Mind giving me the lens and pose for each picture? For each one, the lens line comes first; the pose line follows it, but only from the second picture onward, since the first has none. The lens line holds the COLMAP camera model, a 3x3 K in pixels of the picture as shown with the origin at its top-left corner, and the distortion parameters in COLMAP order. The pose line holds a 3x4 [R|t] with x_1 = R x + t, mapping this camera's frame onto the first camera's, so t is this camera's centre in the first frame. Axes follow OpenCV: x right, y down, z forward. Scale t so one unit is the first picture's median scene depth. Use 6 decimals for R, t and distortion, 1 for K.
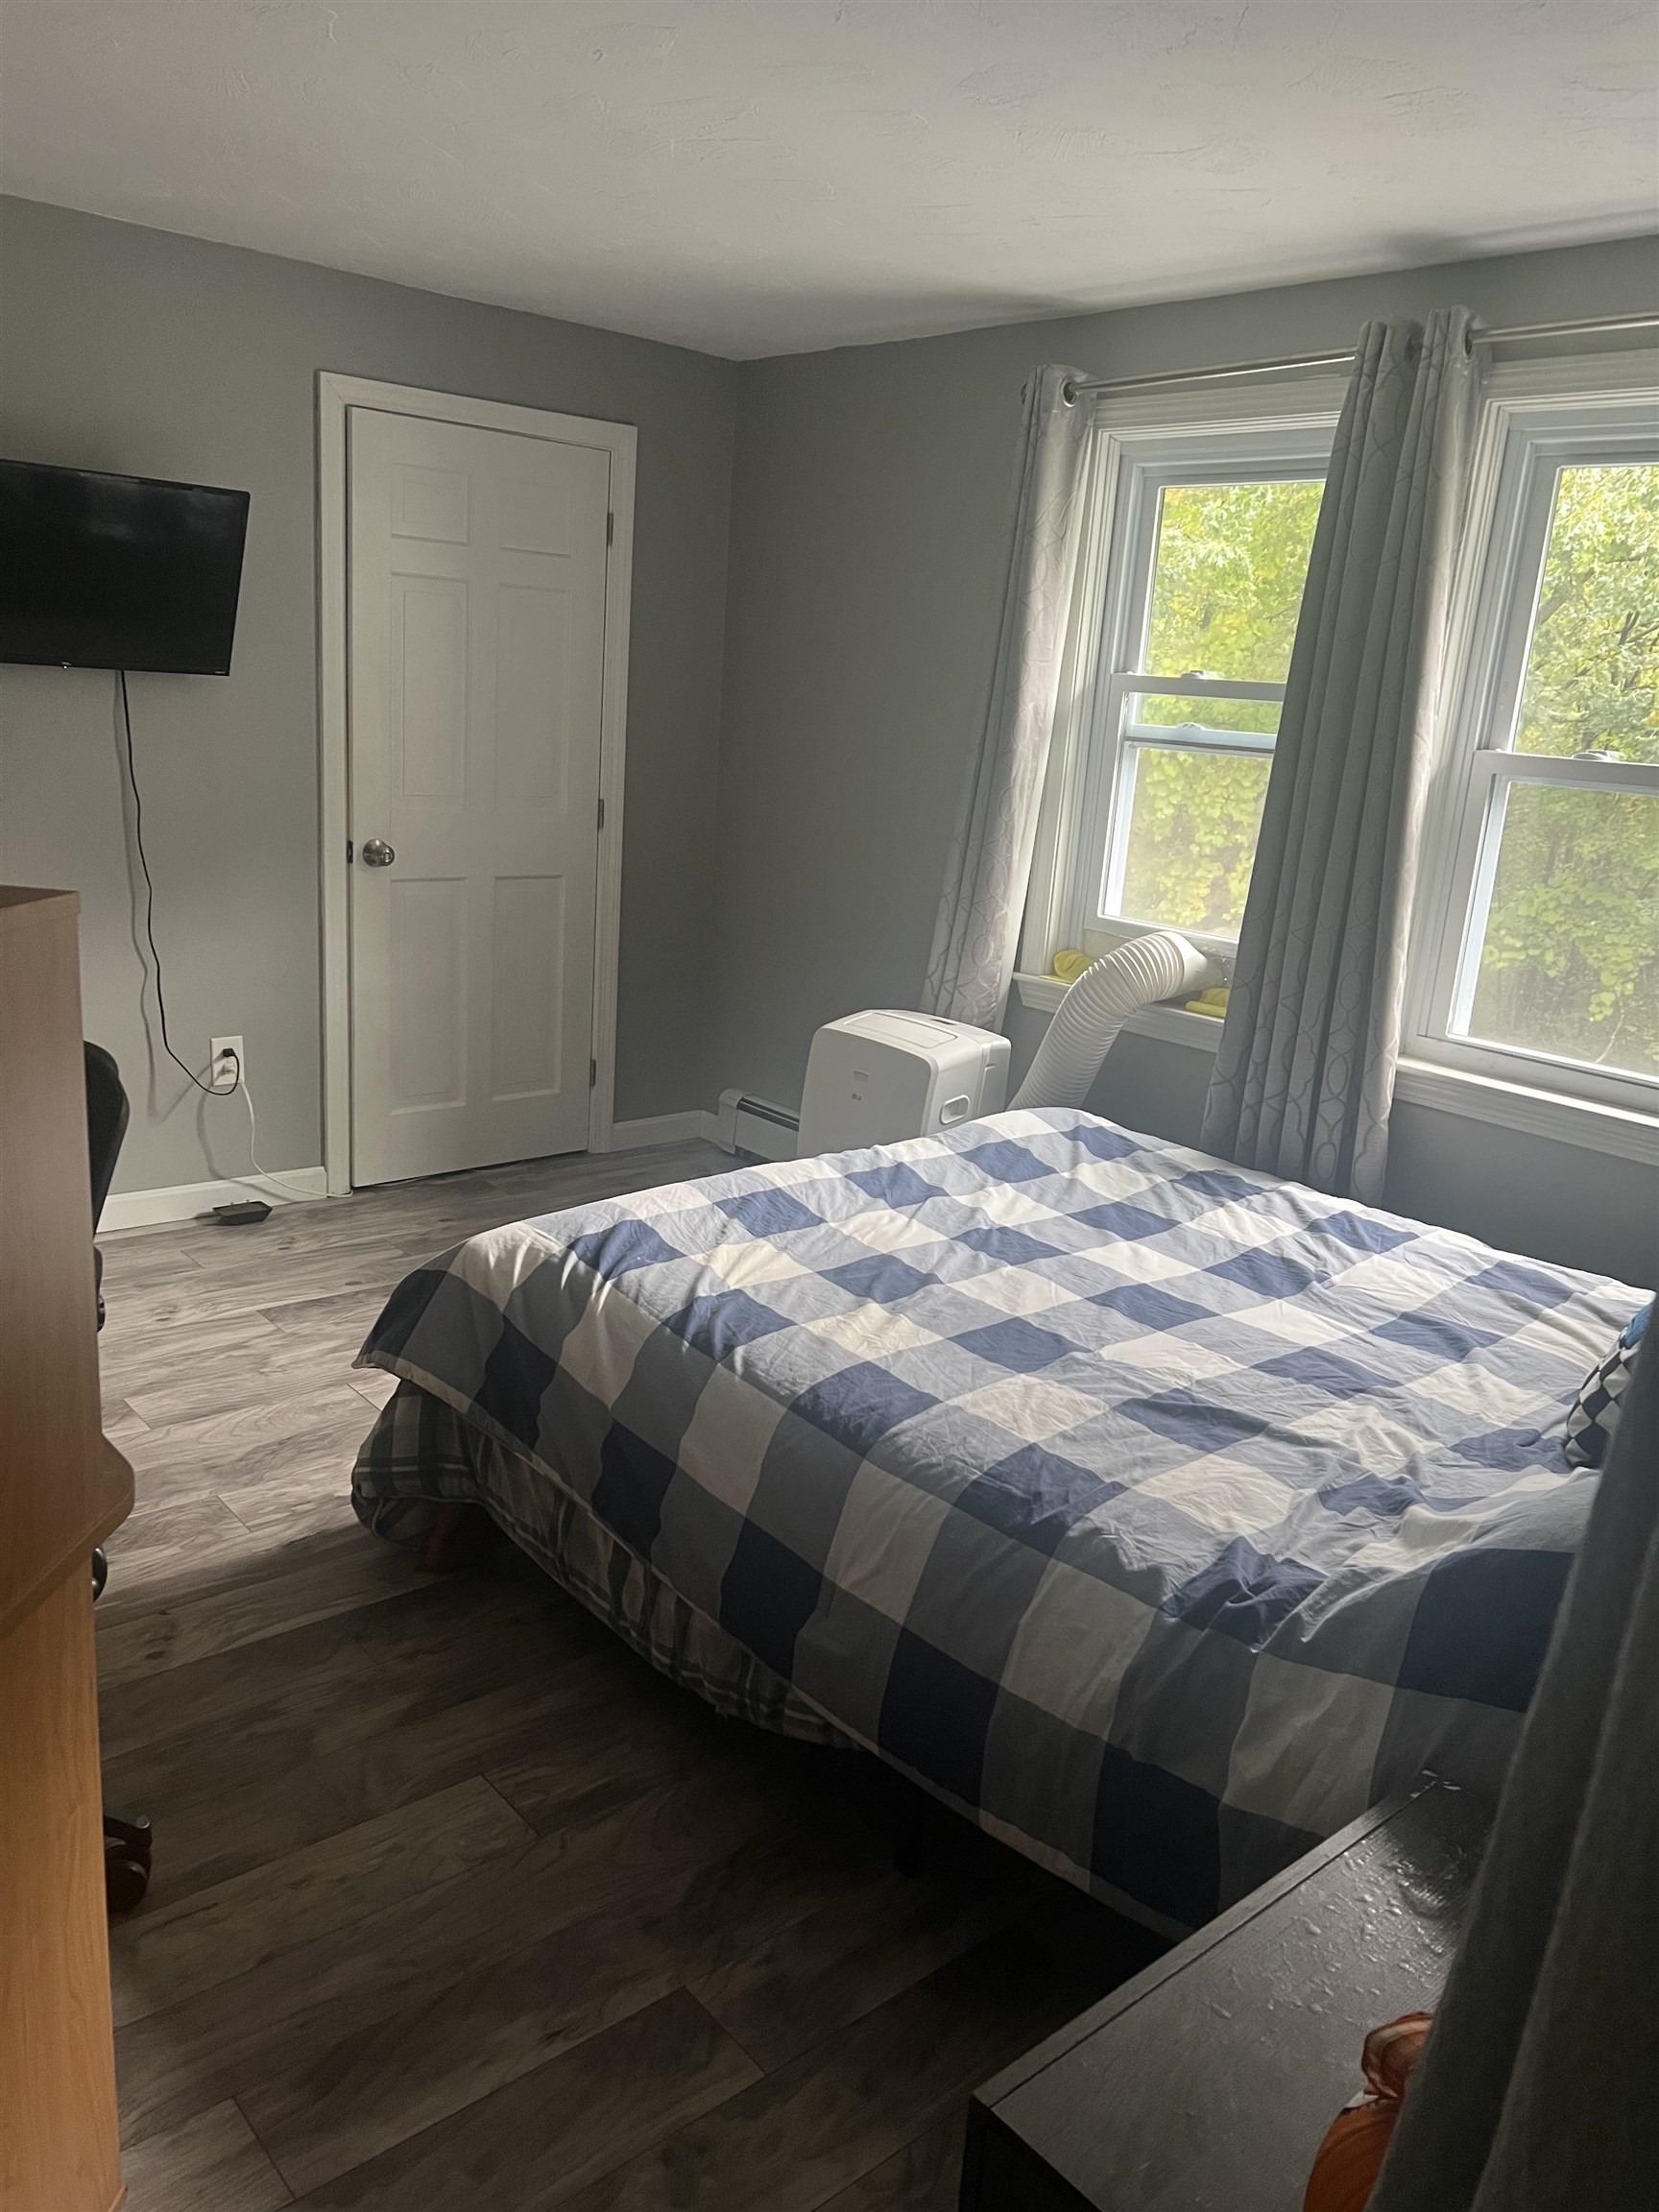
lens RADIAL K [[1666.3, 0, 829.5], [0, 1666.3, 1106.0], [0, 0, 1]] dist [0.007385, 0.000217]
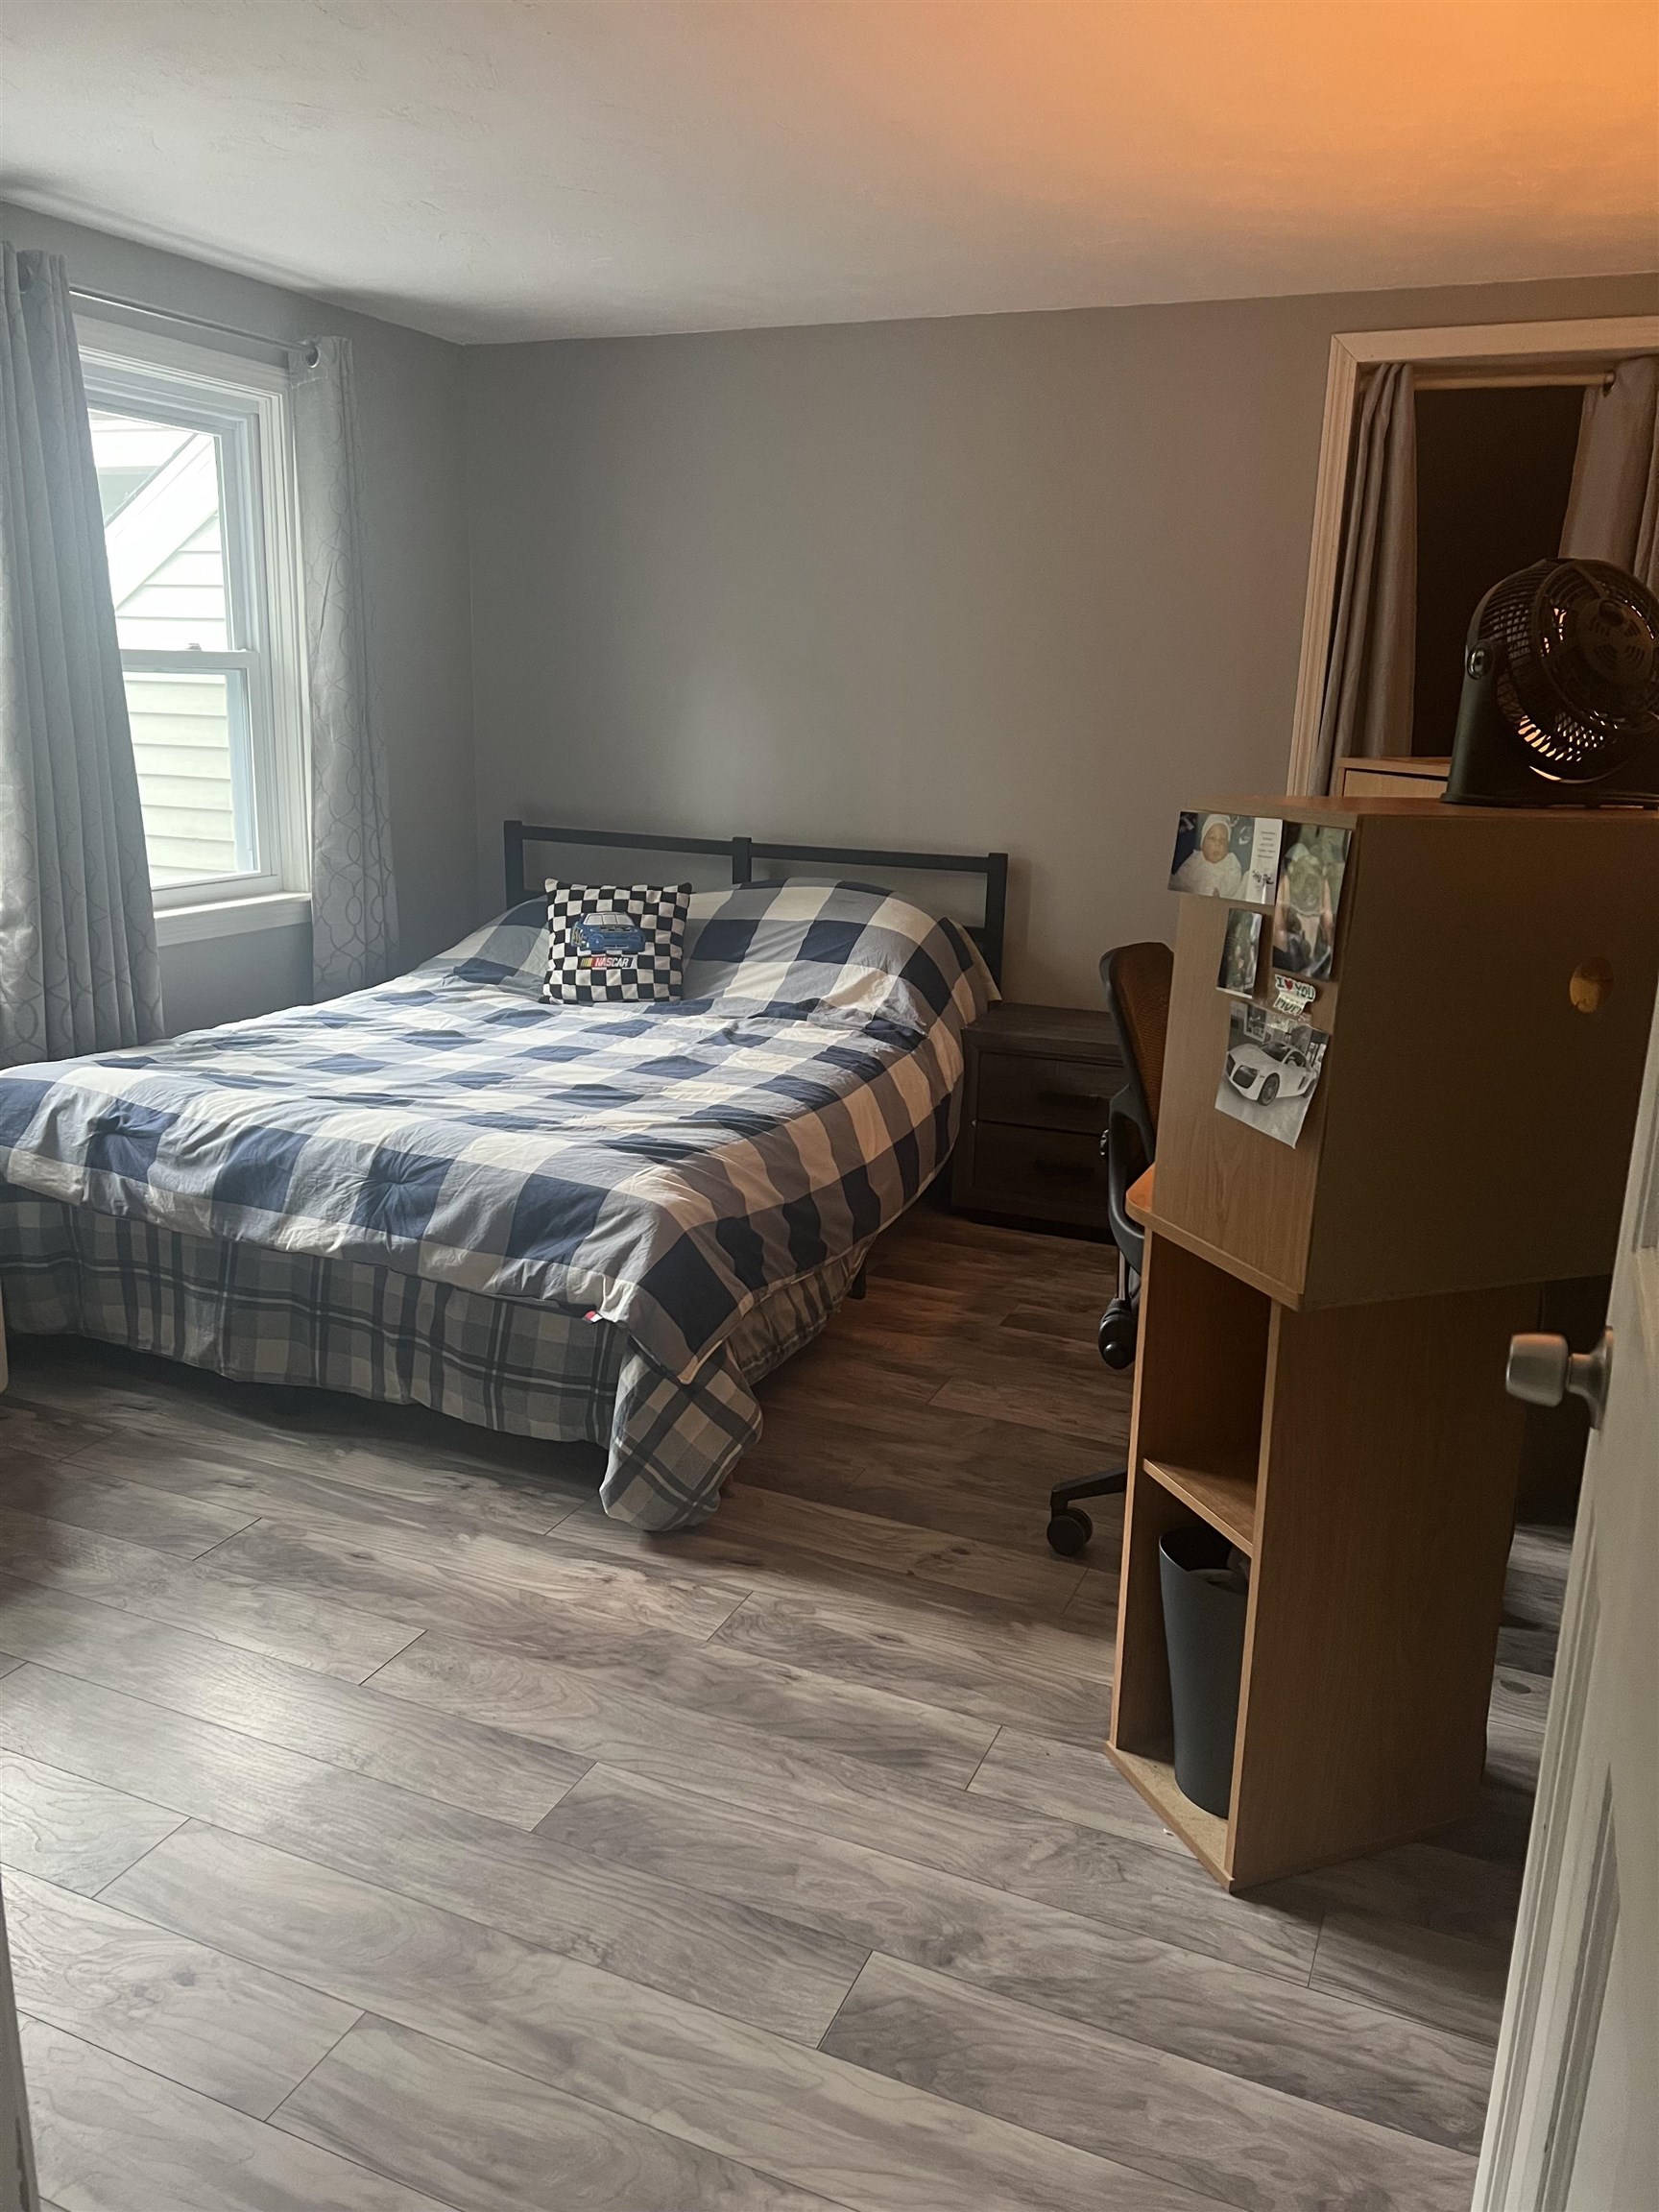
lens RADIAL K [[1666.3, 0, 829.5], [0, 1666.3, 1106.0], [0, 0, 1]] dist [0.007385, 0.000217]
pose [[-0.430548, -0.310643, 0.847425, -1.217923], [0.165889, 0.895674, 0.412612, -0.418554], [-0.887192, 0.318228, -0.334098, 1.345330]]
